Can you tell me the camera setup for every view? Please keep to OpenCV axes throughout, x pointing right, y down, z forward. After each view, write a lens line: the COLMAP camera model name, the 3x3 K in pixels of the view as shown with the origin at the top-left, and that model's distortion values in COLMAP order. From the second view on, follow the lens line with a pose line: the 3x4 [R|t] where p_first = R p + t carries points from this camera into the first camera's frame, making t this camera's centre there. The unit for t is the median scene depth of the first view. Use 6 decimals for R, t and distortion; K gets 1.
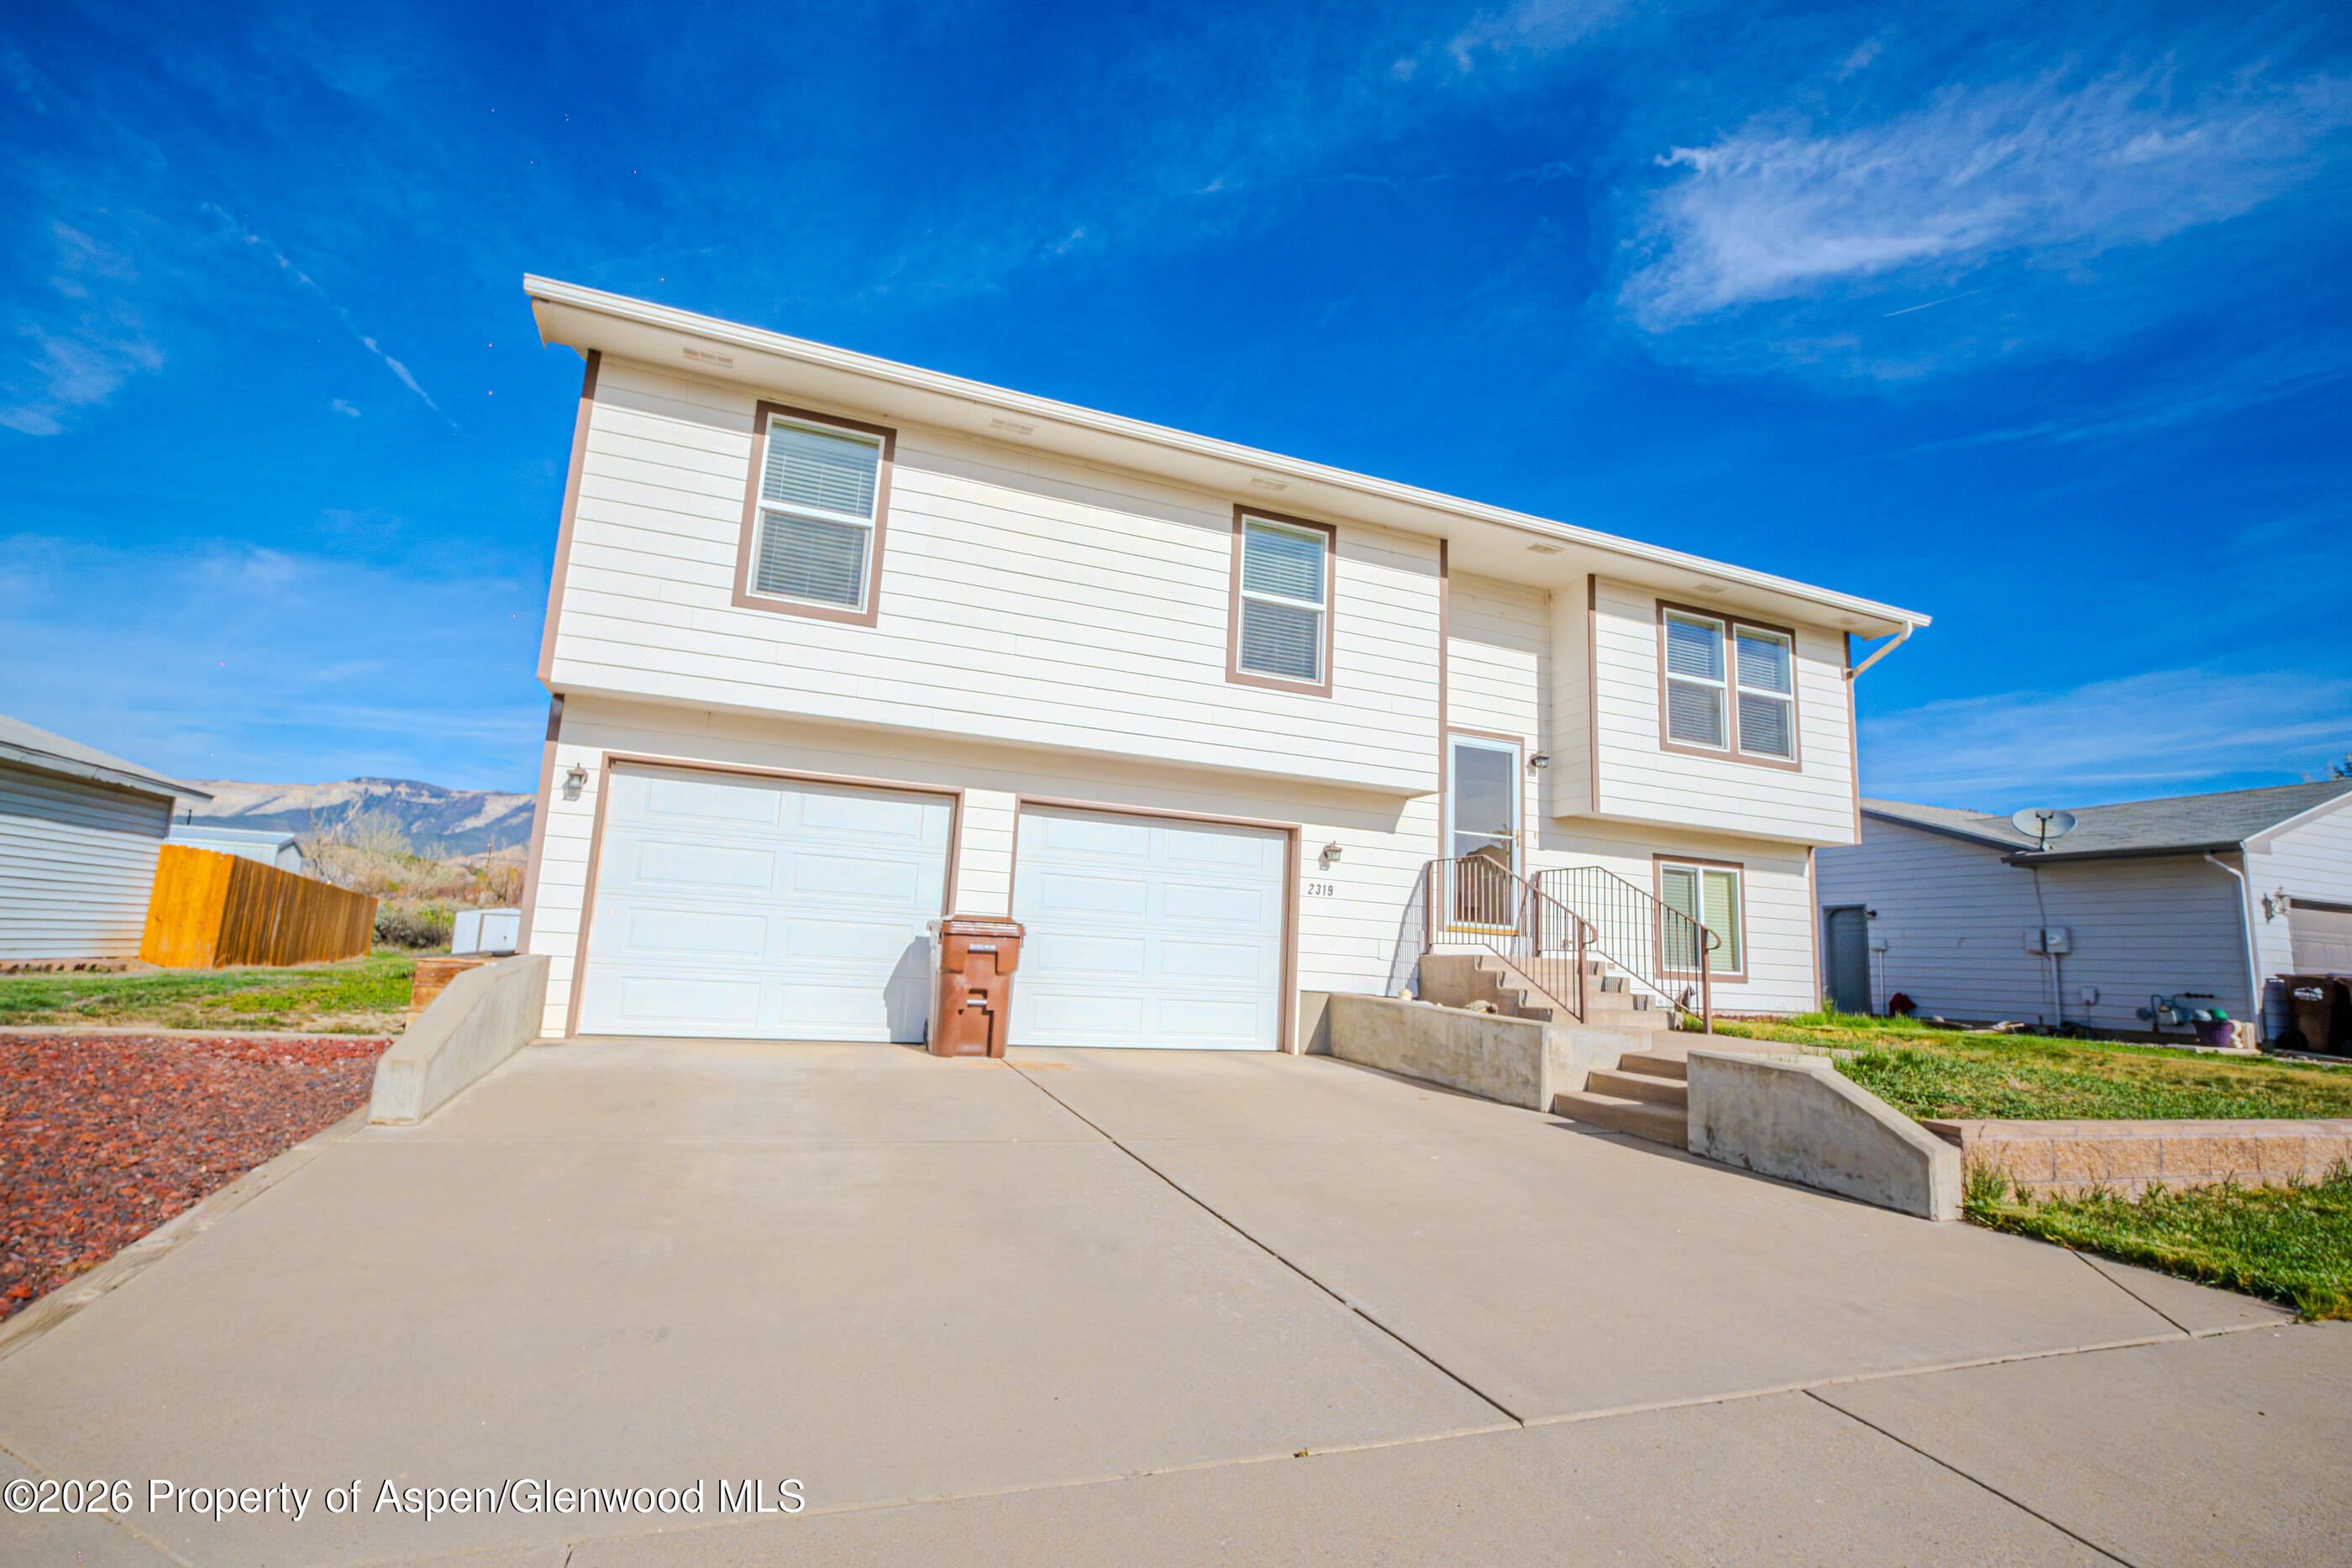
lens RADIAL K [[1067.8, 0, 1165.0], [0, 1067.8, 777.3], [0, 0, 1]] dist [-0.018336, 0.000884]
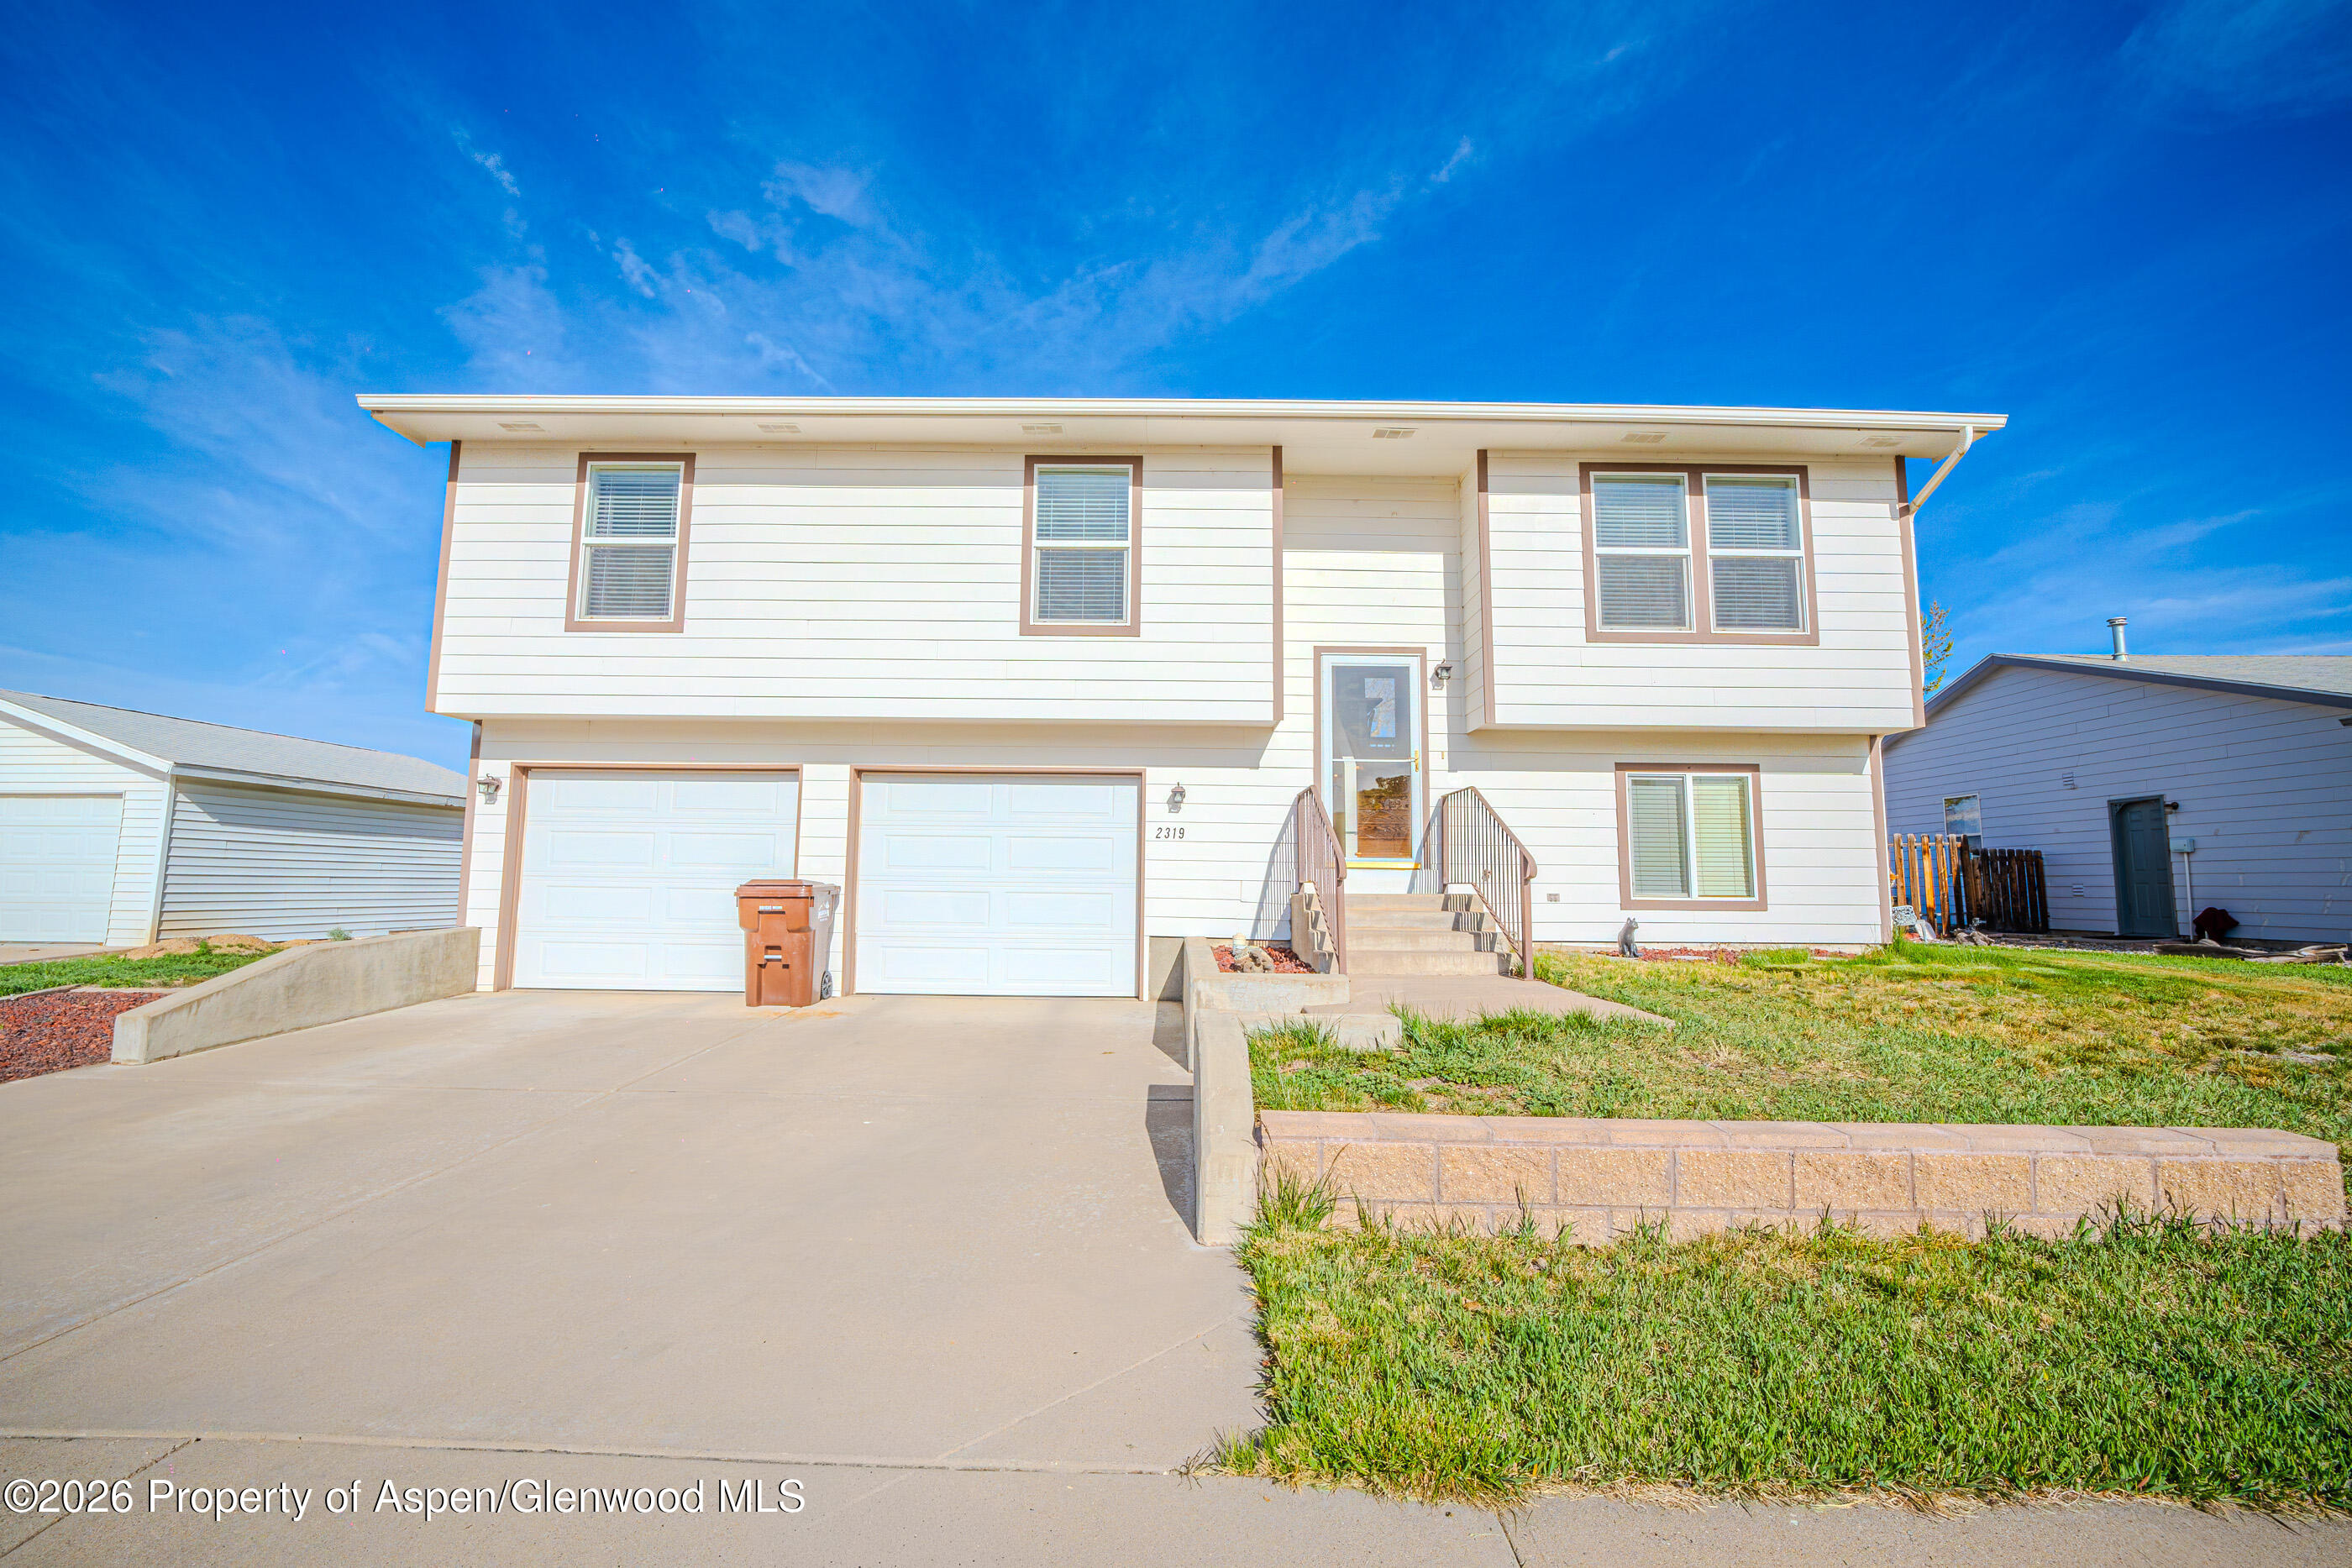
lens RADIAL K [[986.5, 0, 1179.0], [0, 986.5, 775.3], [0, 0, 1]] dist [-0.025476, 0.008147]
pose [[0.930230, -0.082185, -0.357657, 0.491404], [0.098983, 0.994670, 0.028883, 0.028466], [0.353377, -0.062270, 0.933406, 0.169356]]
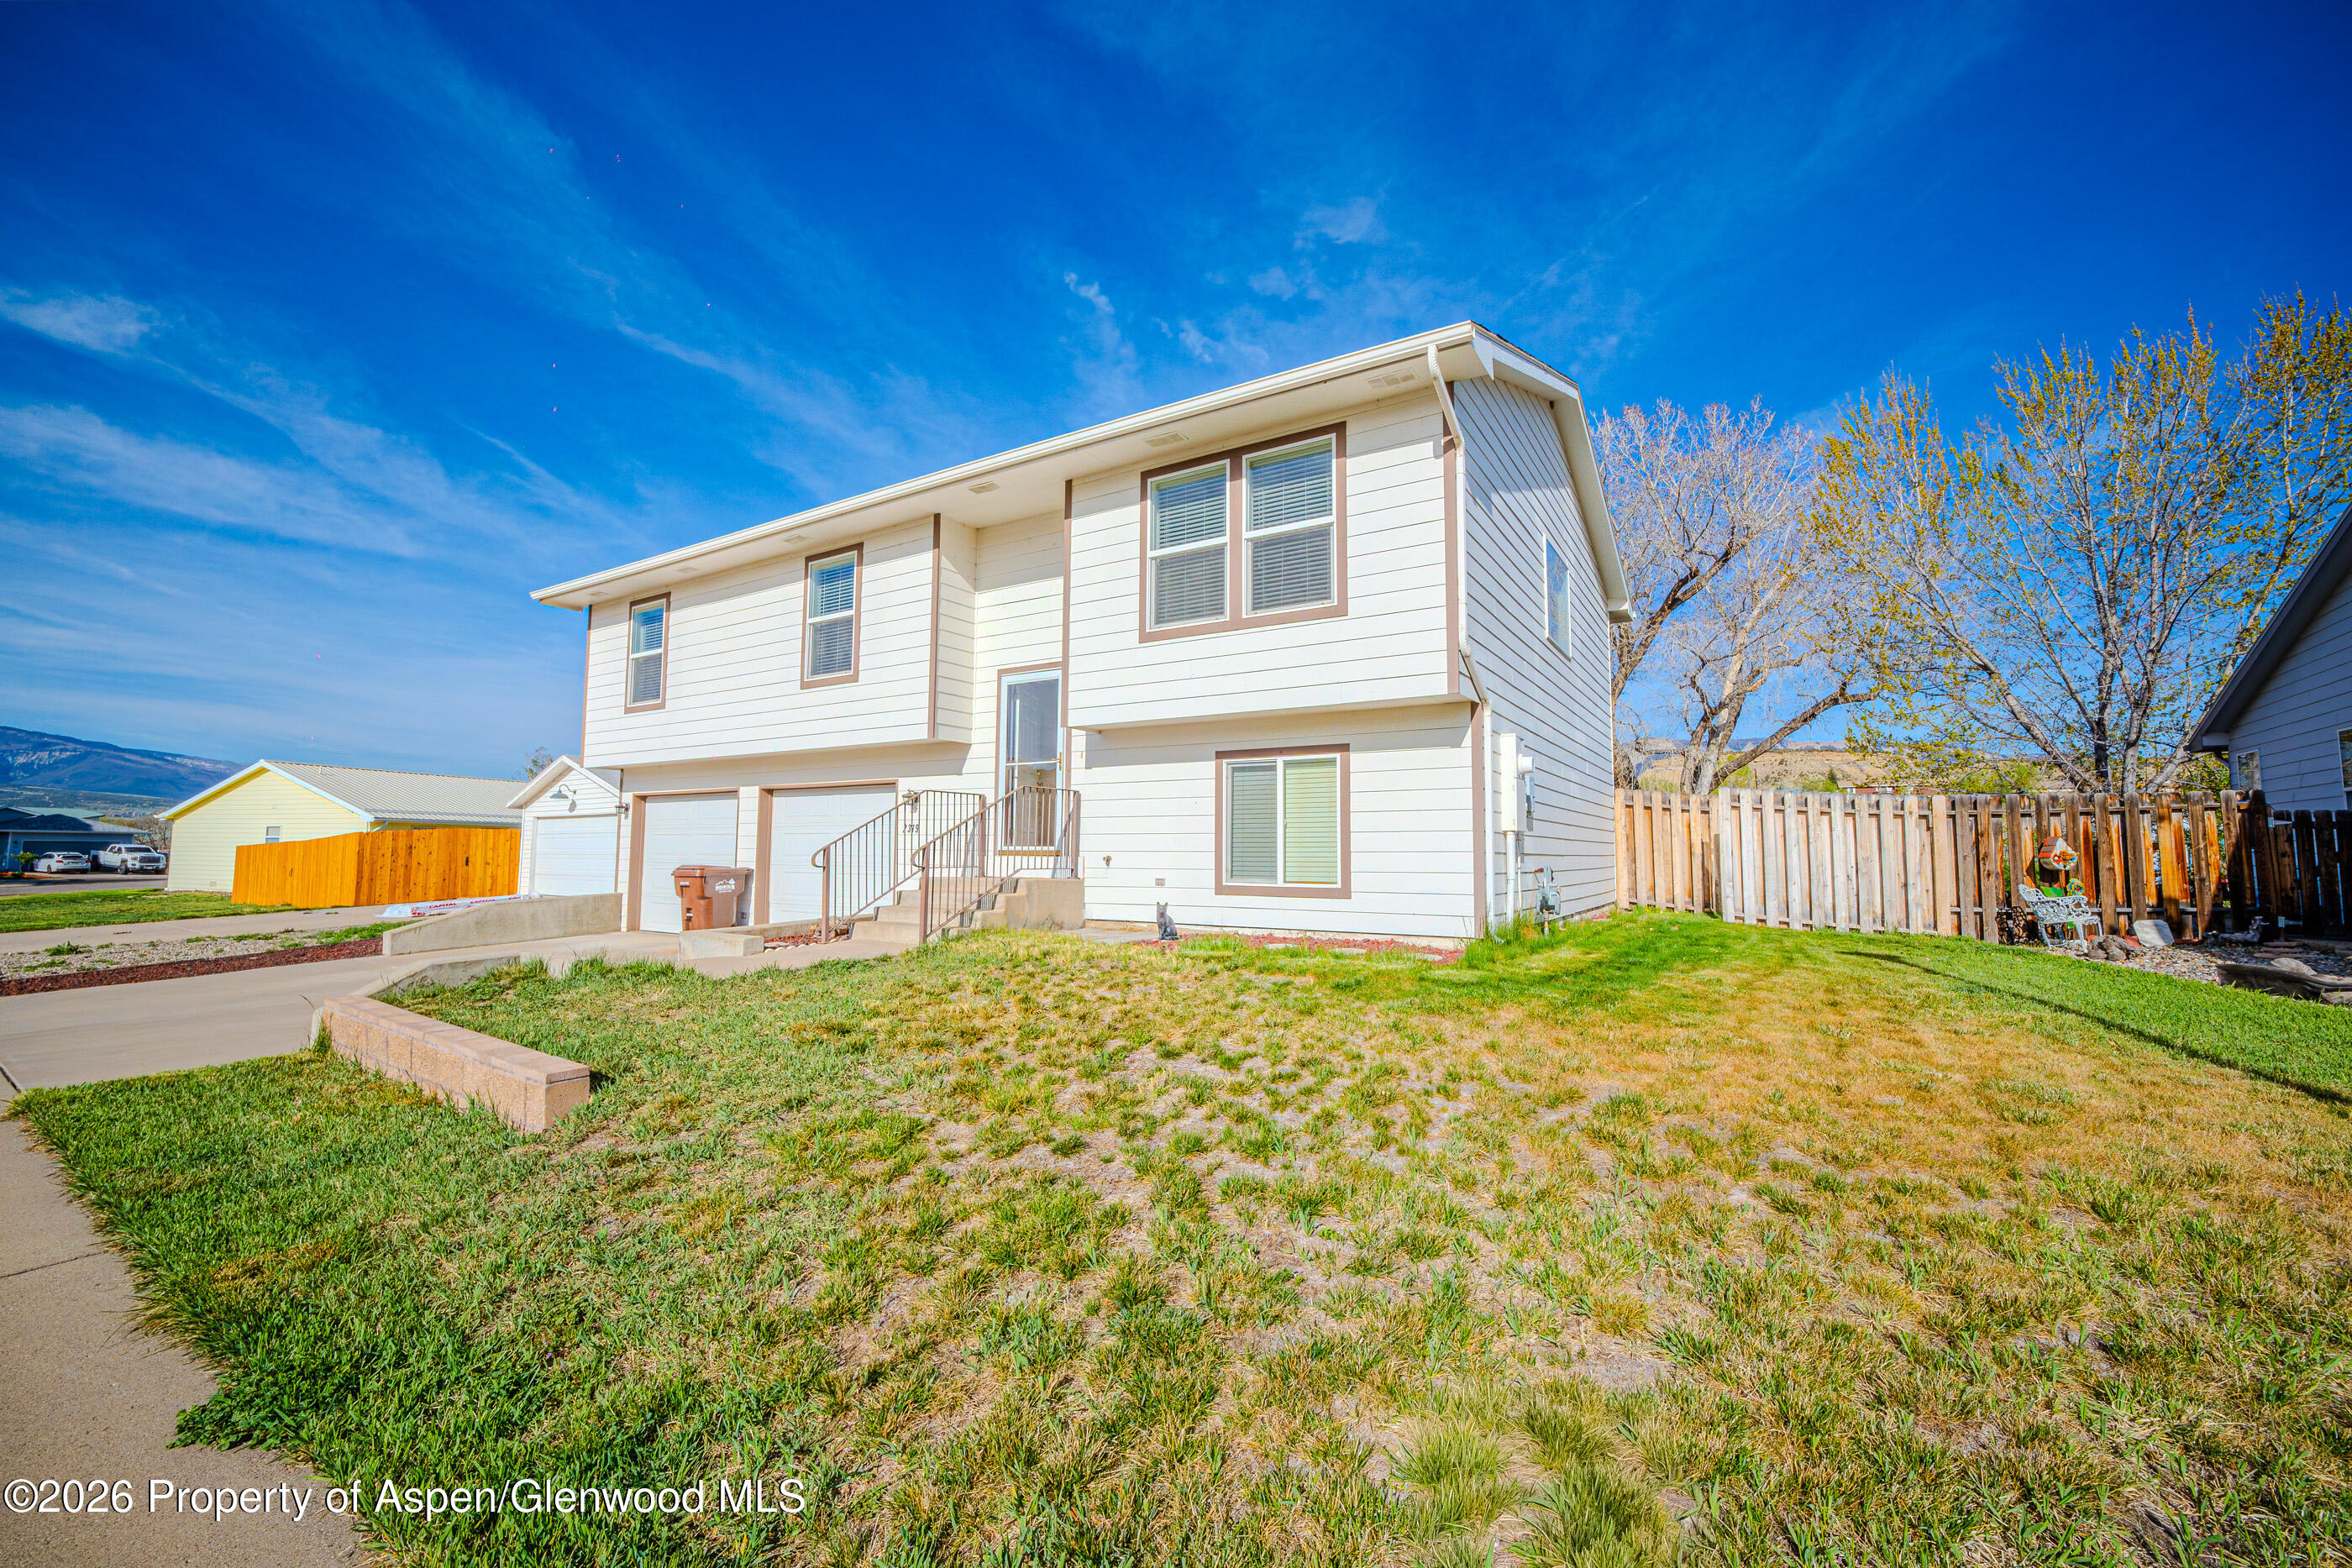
lens RADIAL K [[938.5, 0, 1183.8], [0, 938.5, 778.1], [0, 0, 1]] dist [-0.022905, 0.000091]
pose [[0.600384, -0.113033, -0.791684, 1.247069], [0.160087, 0.986910, -0.019503, 0.122891], [0.783525, -0.115029, 0.610620, 0.600742]]
